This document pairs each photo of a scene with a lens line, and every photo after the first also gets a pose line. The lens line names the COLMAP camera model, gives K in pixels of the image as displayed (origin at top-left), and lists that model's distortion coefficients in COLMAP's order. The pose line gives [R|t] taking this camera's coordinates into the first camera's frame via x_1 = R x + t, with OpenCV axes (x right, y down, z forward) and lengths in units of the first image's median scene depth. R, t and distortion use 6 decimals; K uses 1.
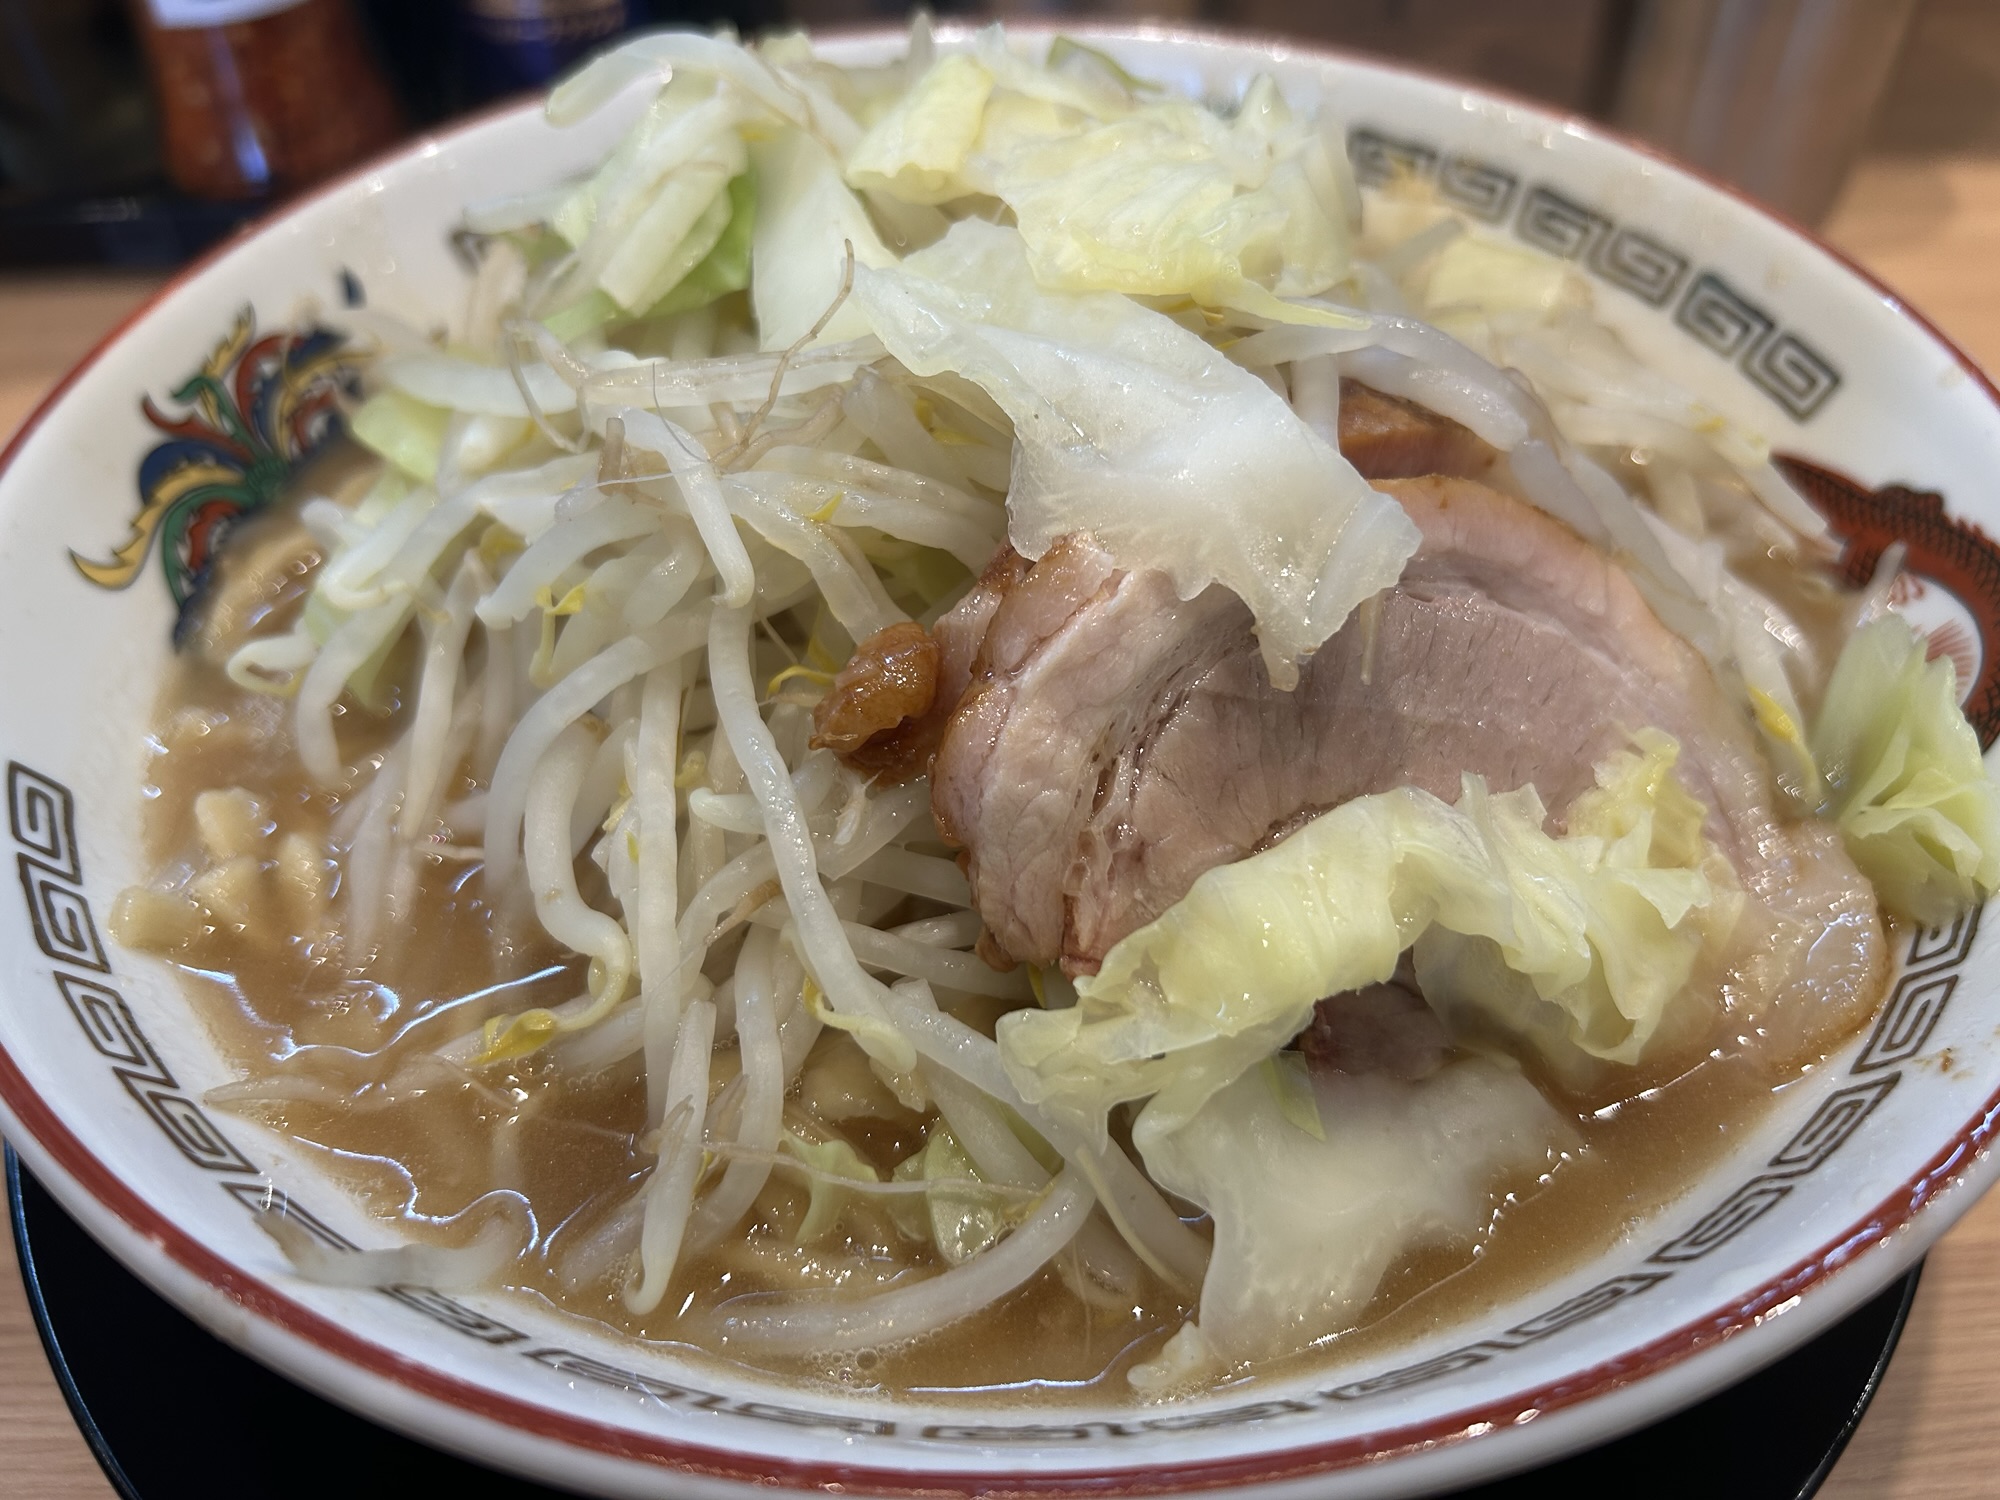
lens RADIAL K [[1544.3, 0, 1000.0], [0, 1544.3, 750.0], [0, 0, 1]] dist [-0.005773, -0.001223]
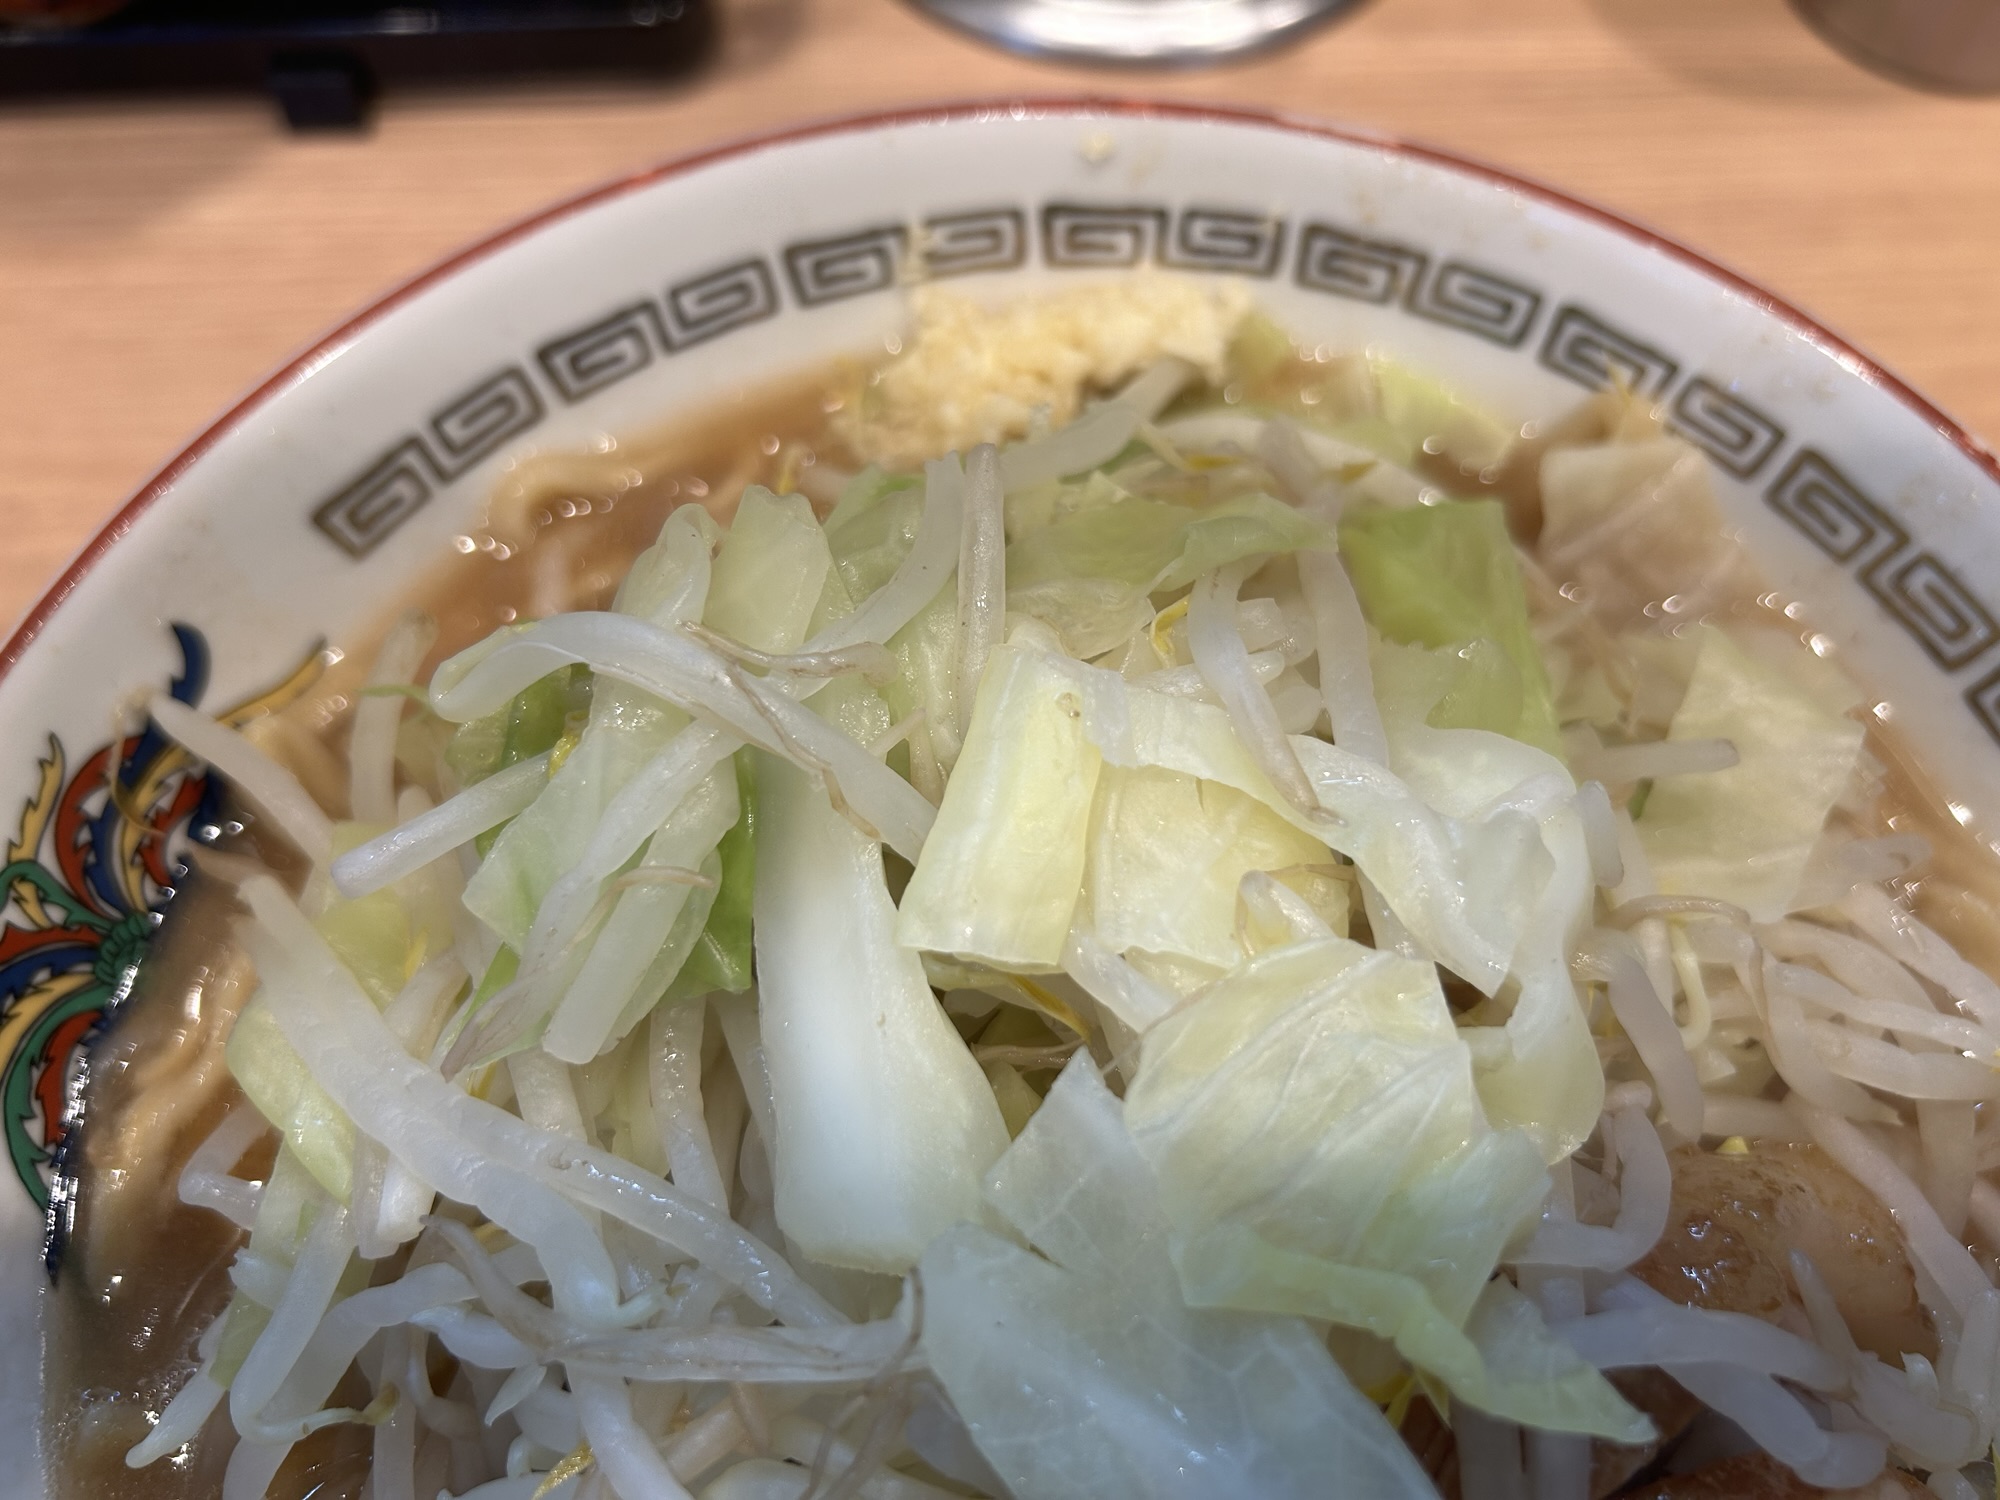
lens RADIAL K [[1543.1, 0, 1000.0], [0, 1543.1, 750.0], [0, 0, 1]] dist [0.007863, 0.005155]
pose [[0.999756, 0.005104, 0.021484, -0.080799], [-0.012740, 0.927983, 0.372405, -0.843273], [-0.018036, -0.372588, 0.927822, 0.463926]]
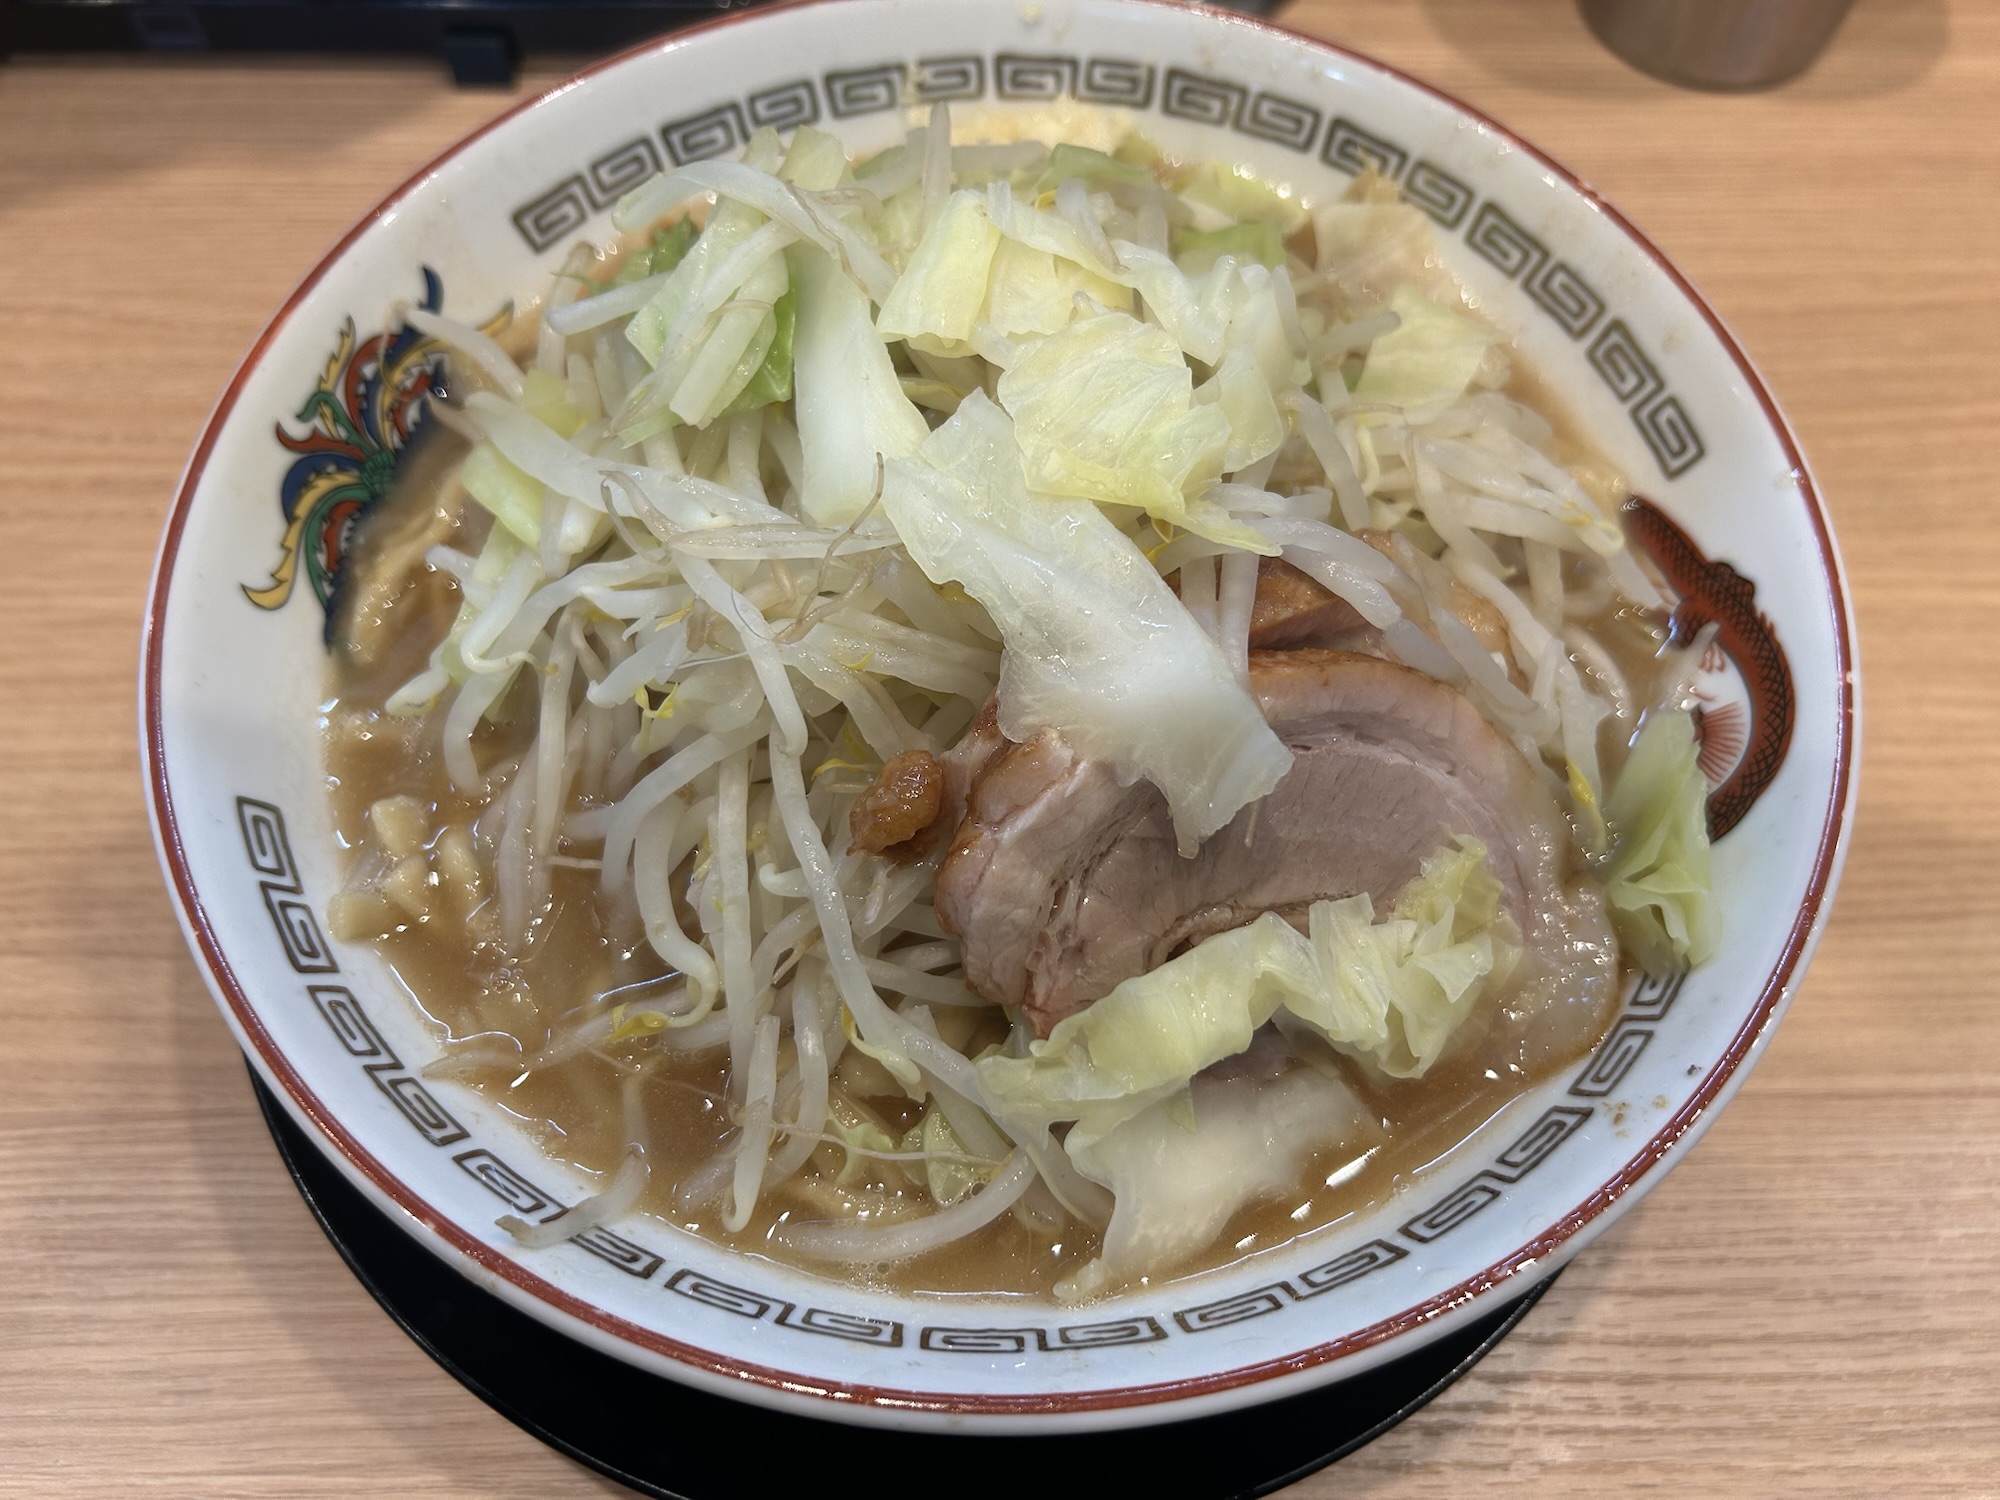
lens RADIAL K [[1510.1, 0, 1000.0], [0, 1510.1, 750.0], [0, 0, 1]] dist [0.022437, 0.002875]
pose [[0.999313, 0.034884, 0.012528, -0.007078], [-0.036971, 0.962131, 0.270070, -0.453277], [-0.002633, -0.270347, 0.962759, -0.271937]]
